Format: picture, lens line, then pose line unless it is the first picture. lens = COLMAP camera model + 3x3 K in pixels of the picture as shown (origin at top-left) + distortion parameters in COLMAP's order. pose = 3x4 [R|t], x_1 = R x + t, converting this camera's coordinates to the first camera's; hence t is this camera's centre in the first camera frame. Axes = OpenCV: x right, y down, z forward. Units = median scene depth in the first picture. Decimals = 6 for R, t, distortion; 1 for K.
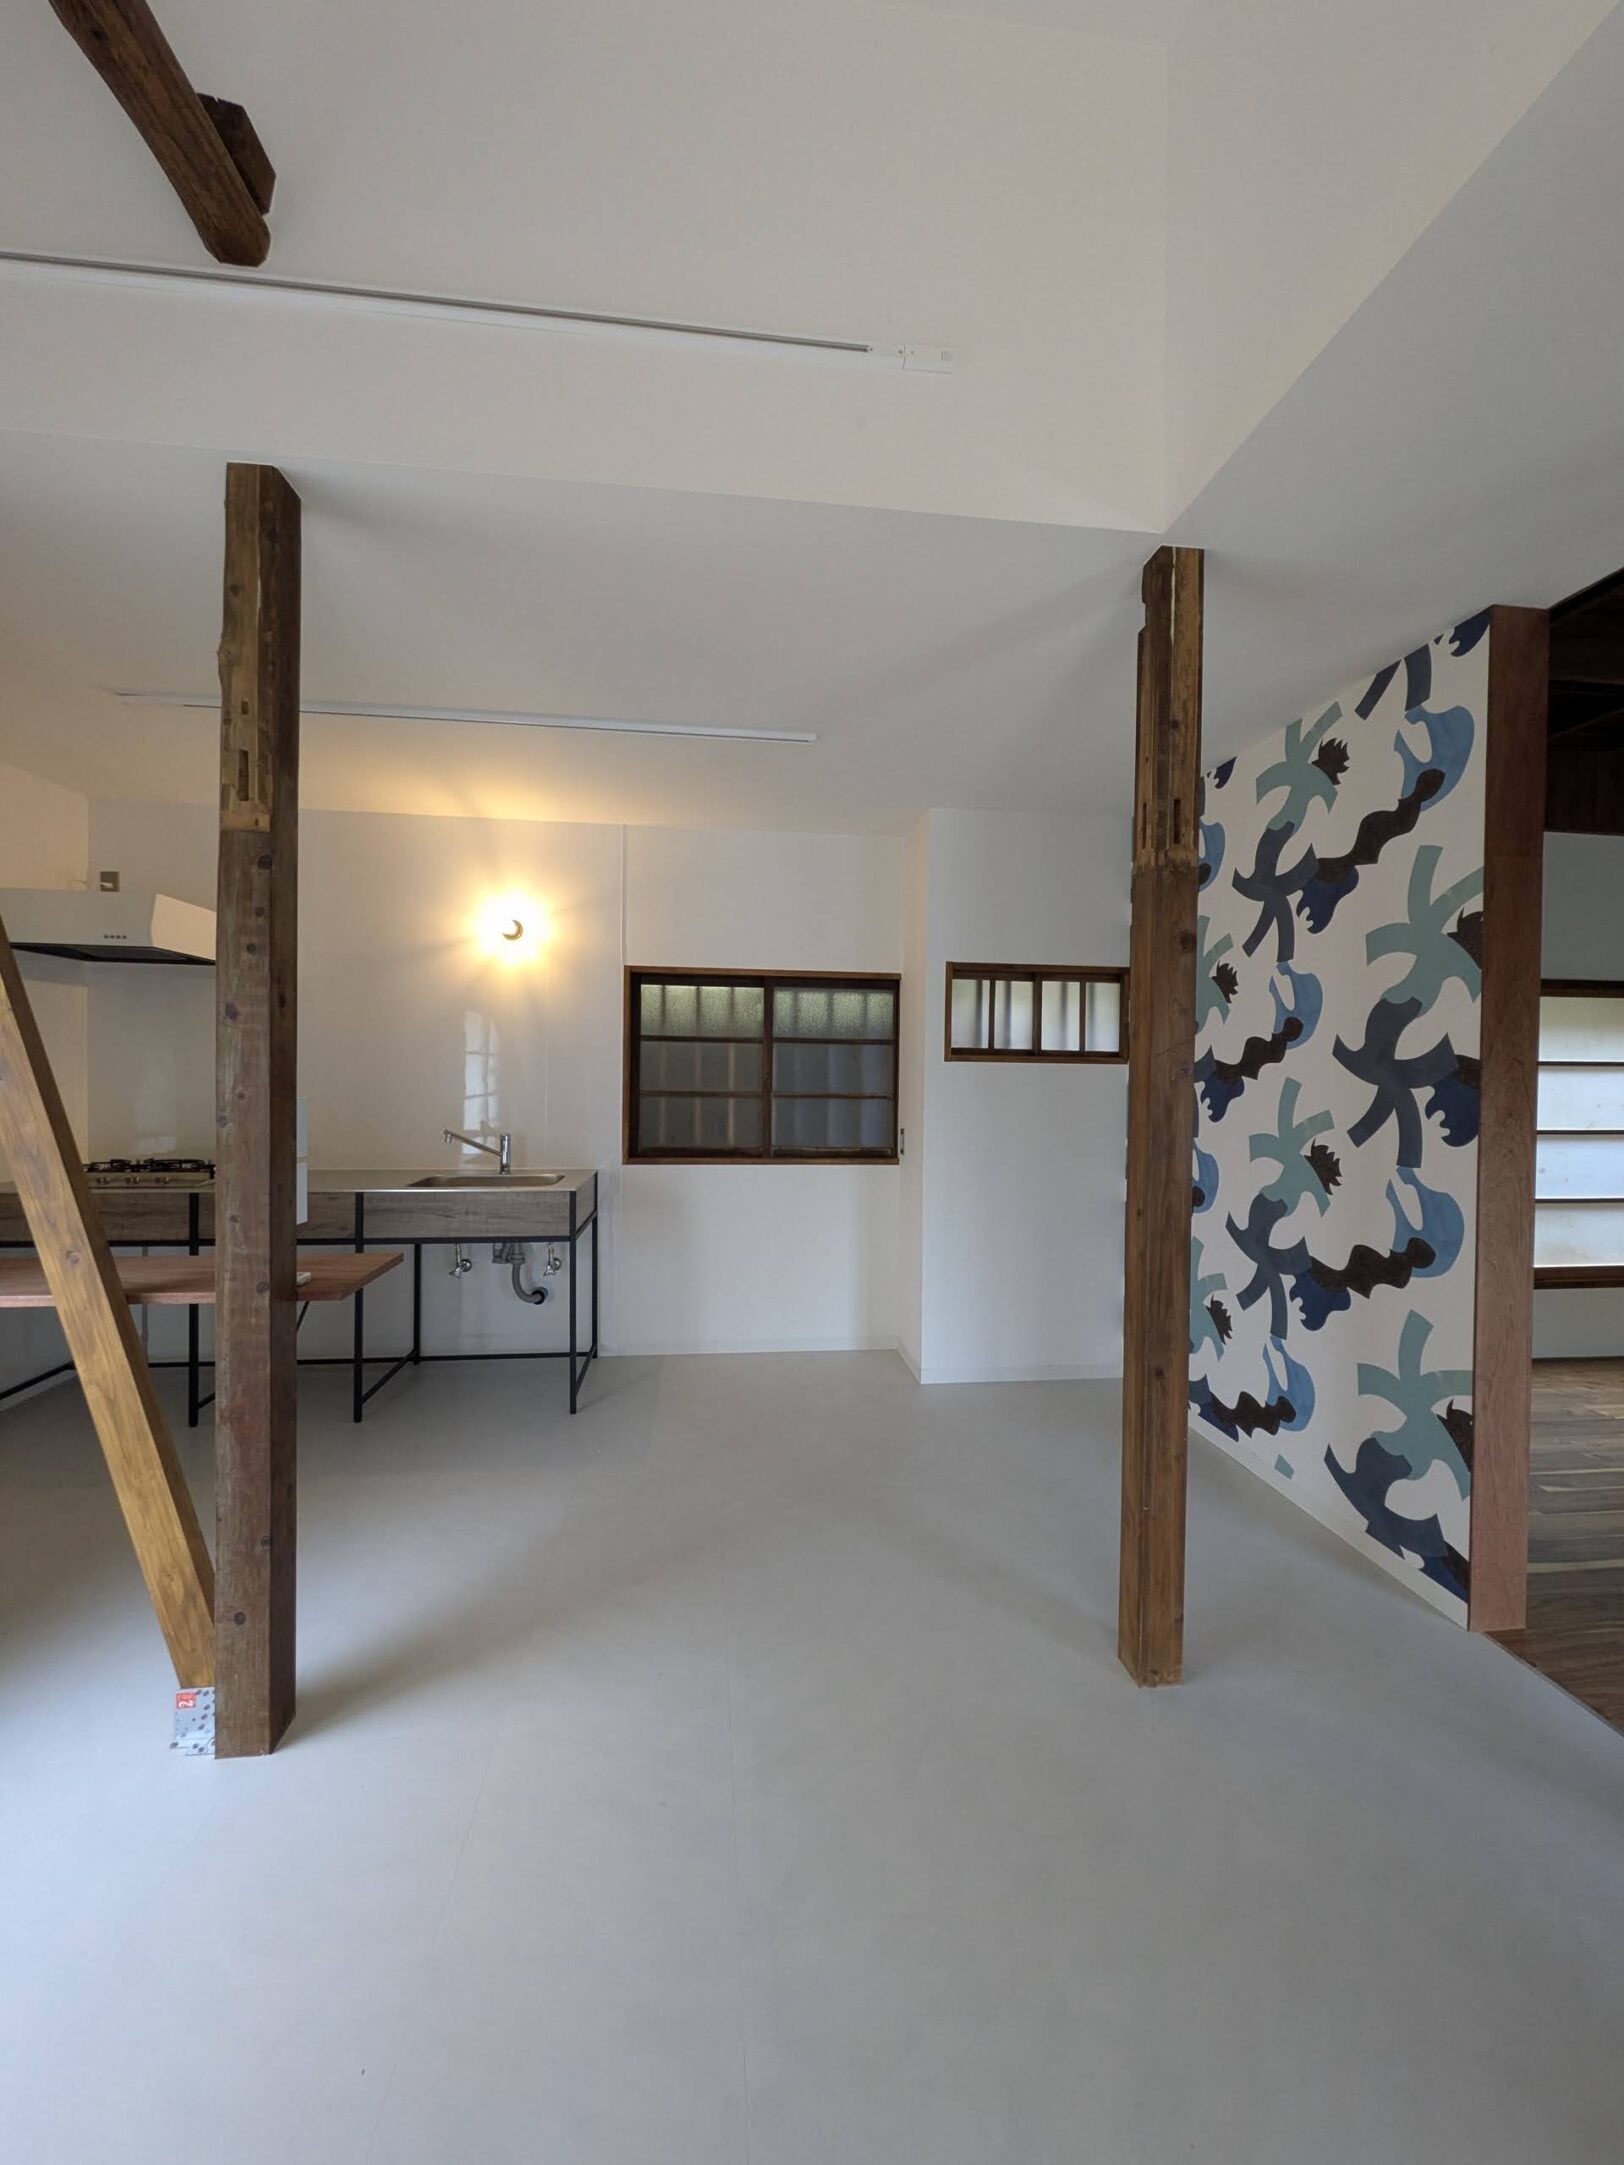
lens RADIAL K [[878.2, 0, 812.0], [0, 878.2, 1082.5], [0, 0, 1]] dist [-0.000832, 0.000015]
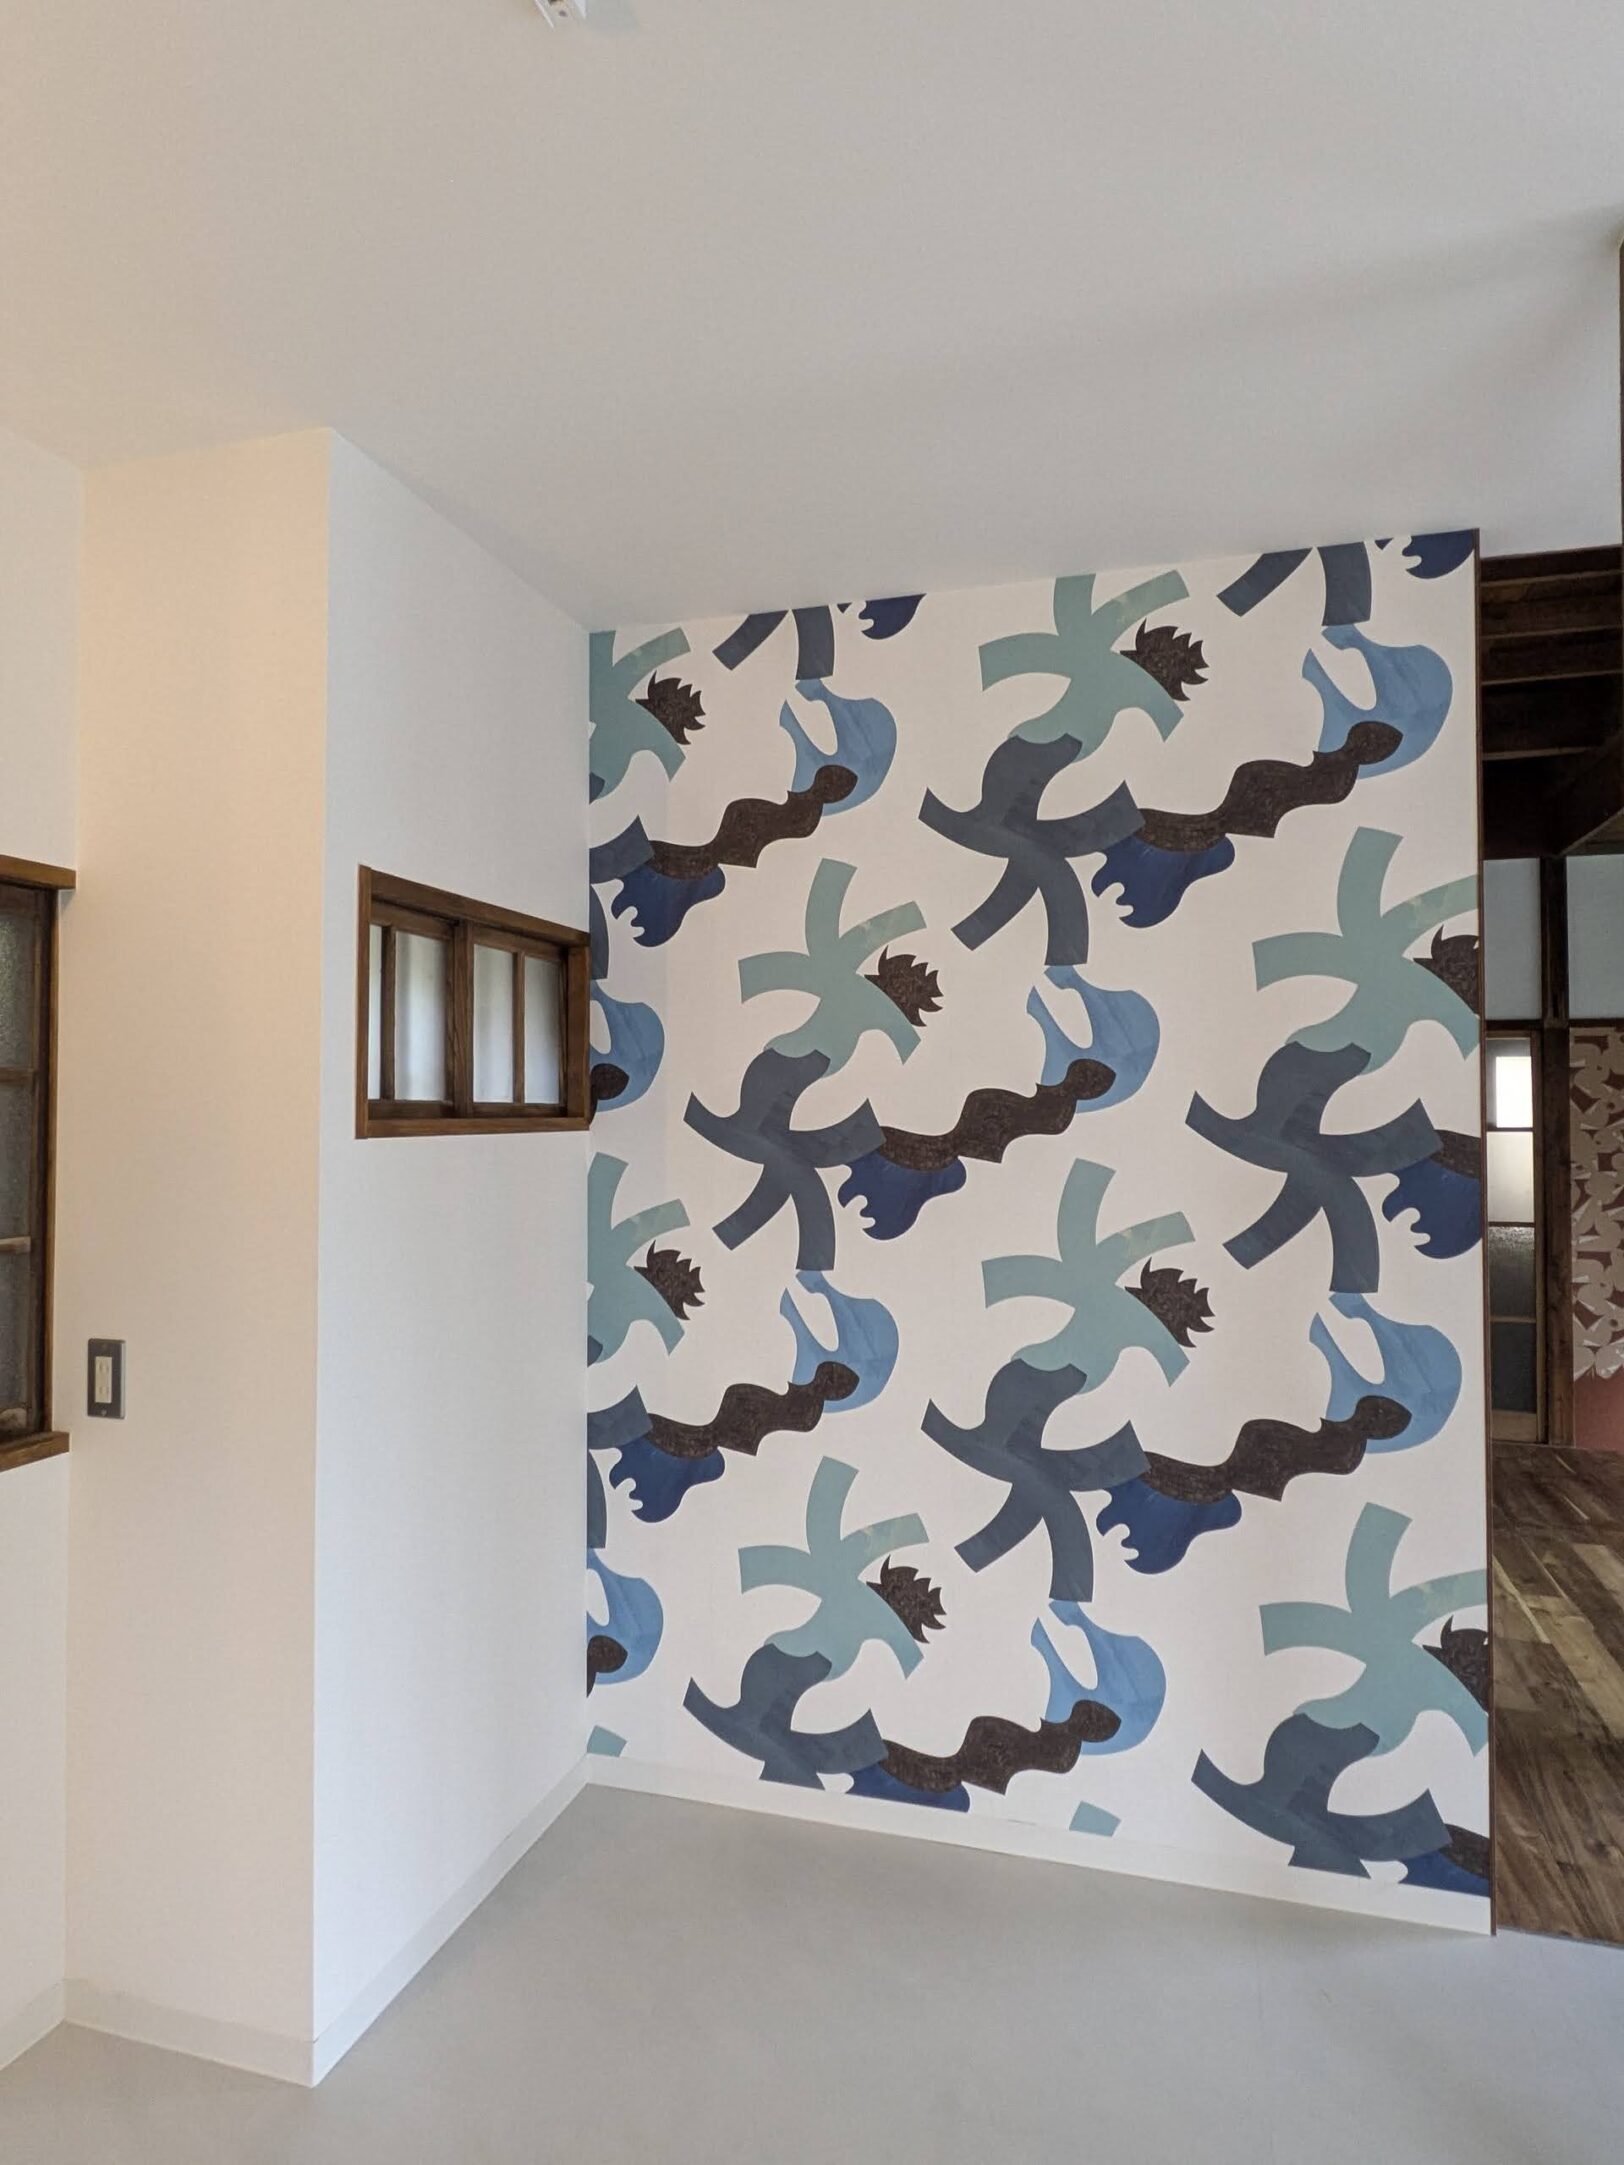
lens RADIAL K [[858.0, 0, 808.4], [0, 858.0, 1106.1], [0, 0, 1]] dist [0.000596, -0.000434]
pose [[0.319619, 0.003294, 0.947540, -0.070671], [0.010978, 0.999914, -0.007179, -0.039035], [-0.947482, 0.012696, 0.319556, 0.957925]]
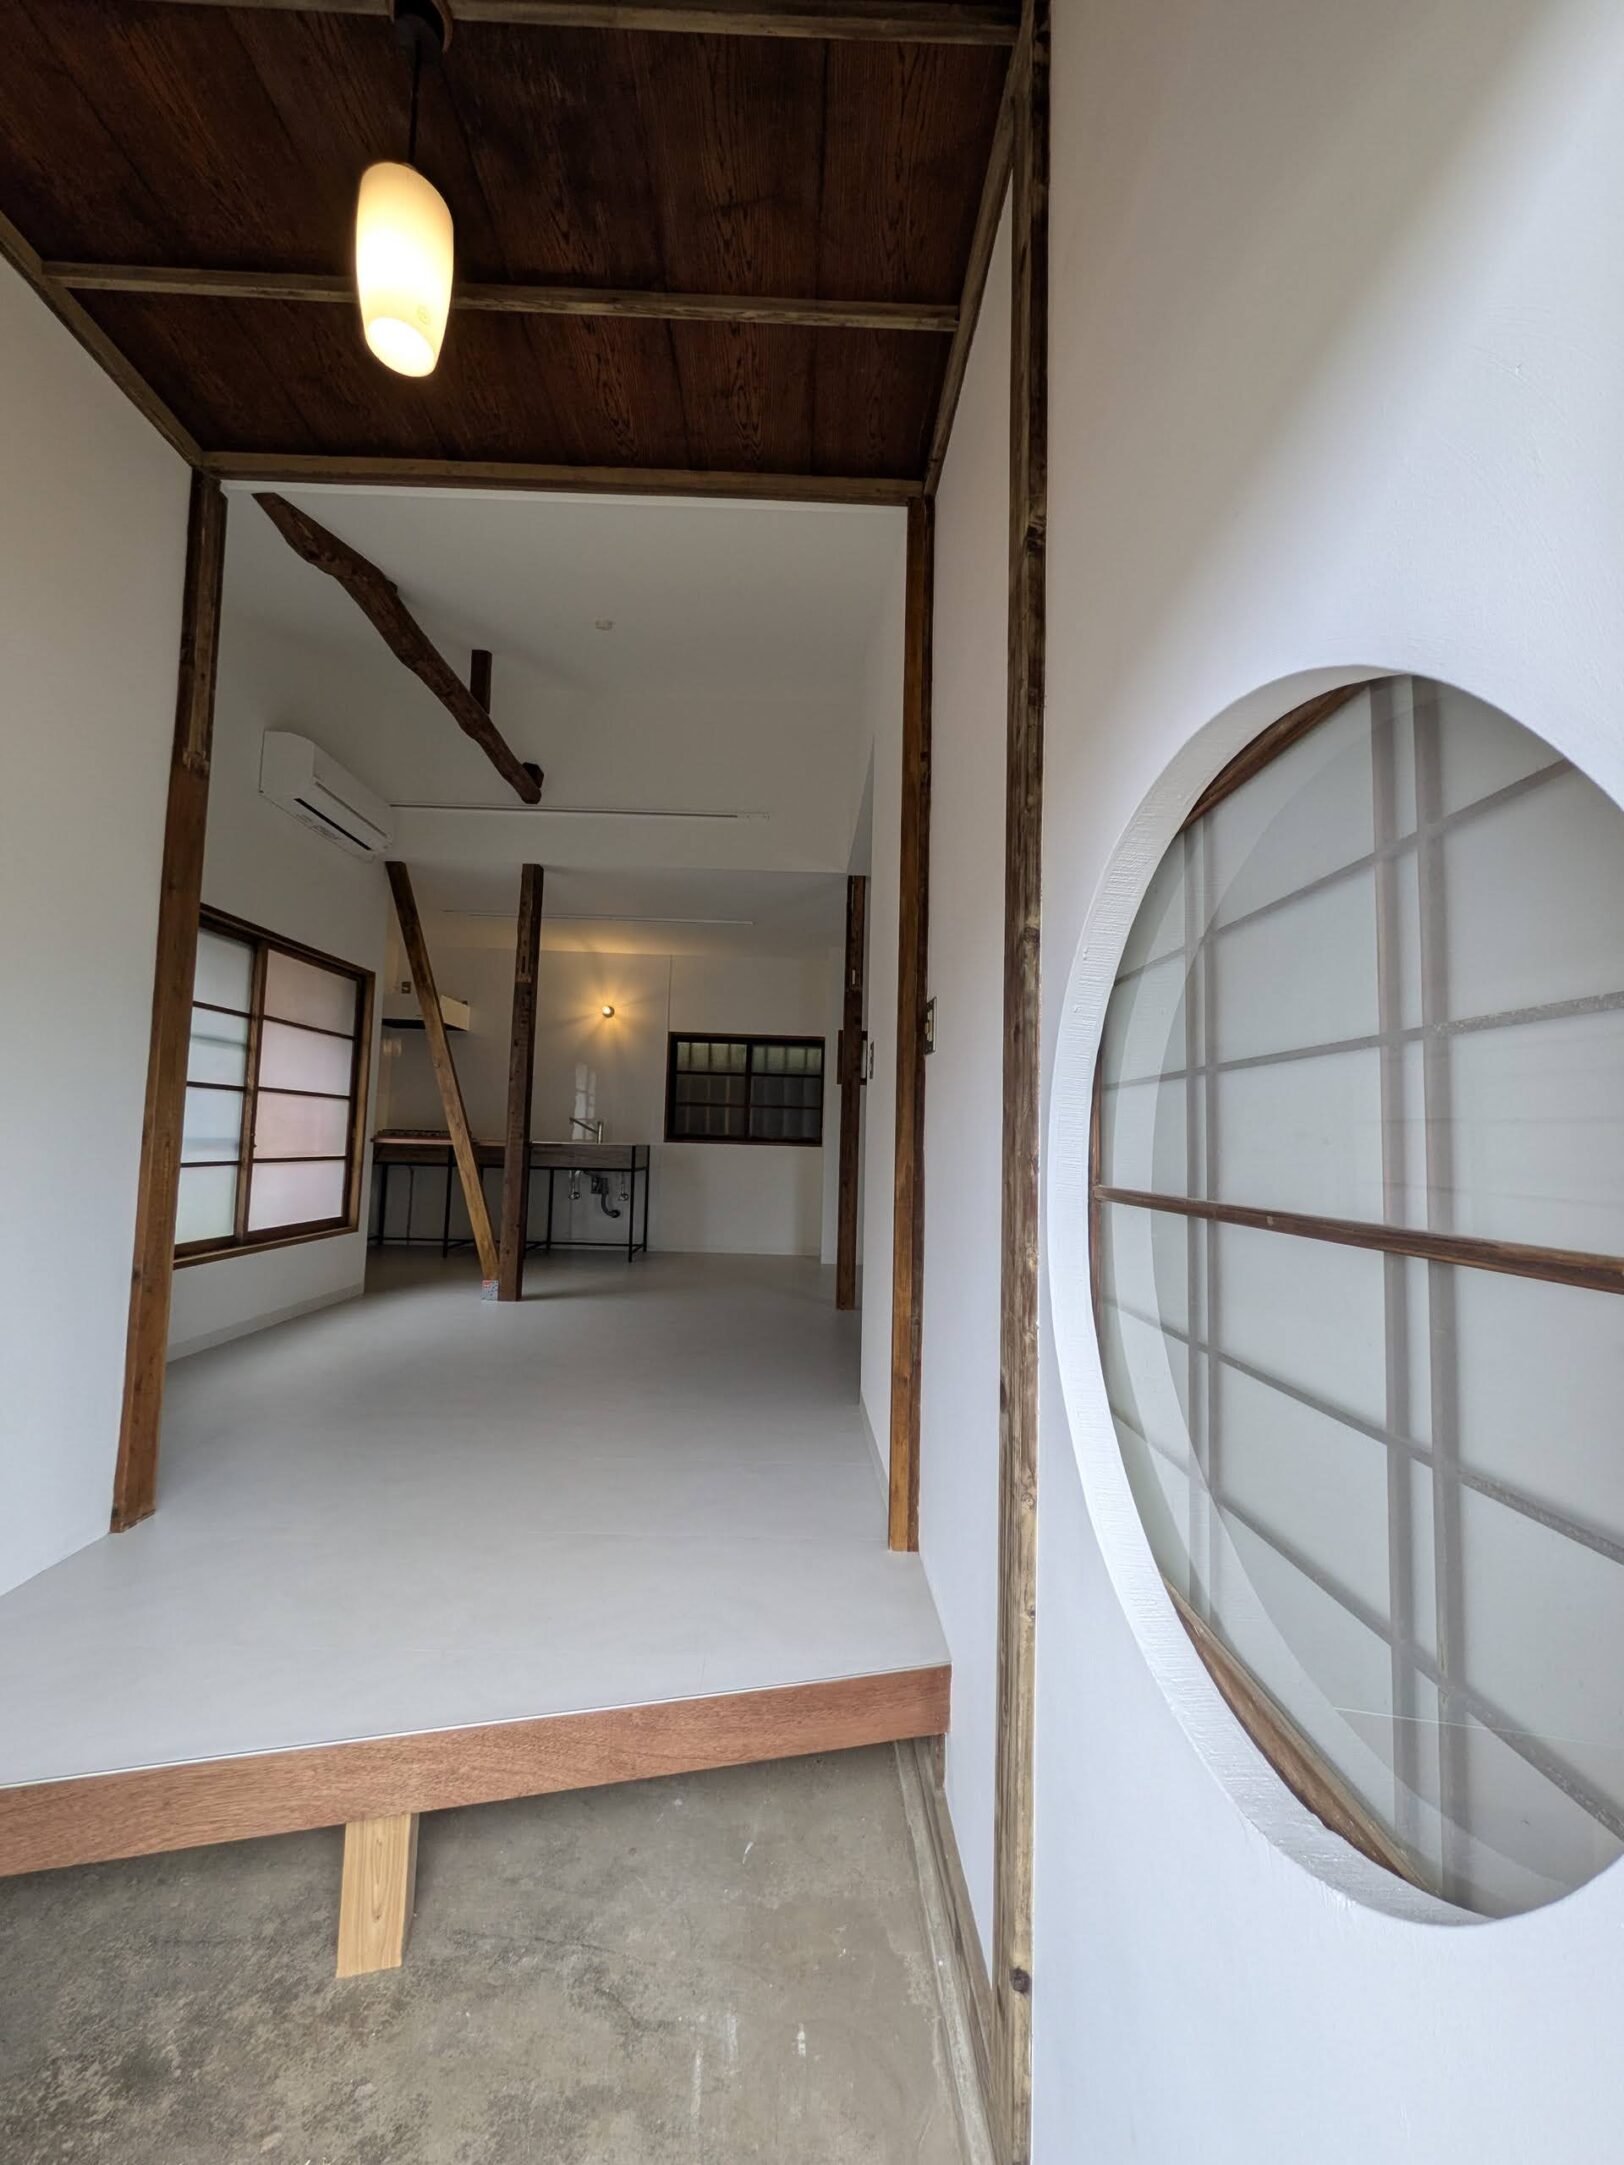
lens RADIAL K [[853.5, 0, 812.0], [0, 853.5, 1082.5], [0, 0, 1]] dist [-0.000499, 0.000145]
pose [[0.996046, 0.011313, -0.088119, 0.272278], [-0.018317, 0.996700, -0.079079, 0.120529], [0.086933, 0.080381, 0.992966, -0.815012]]
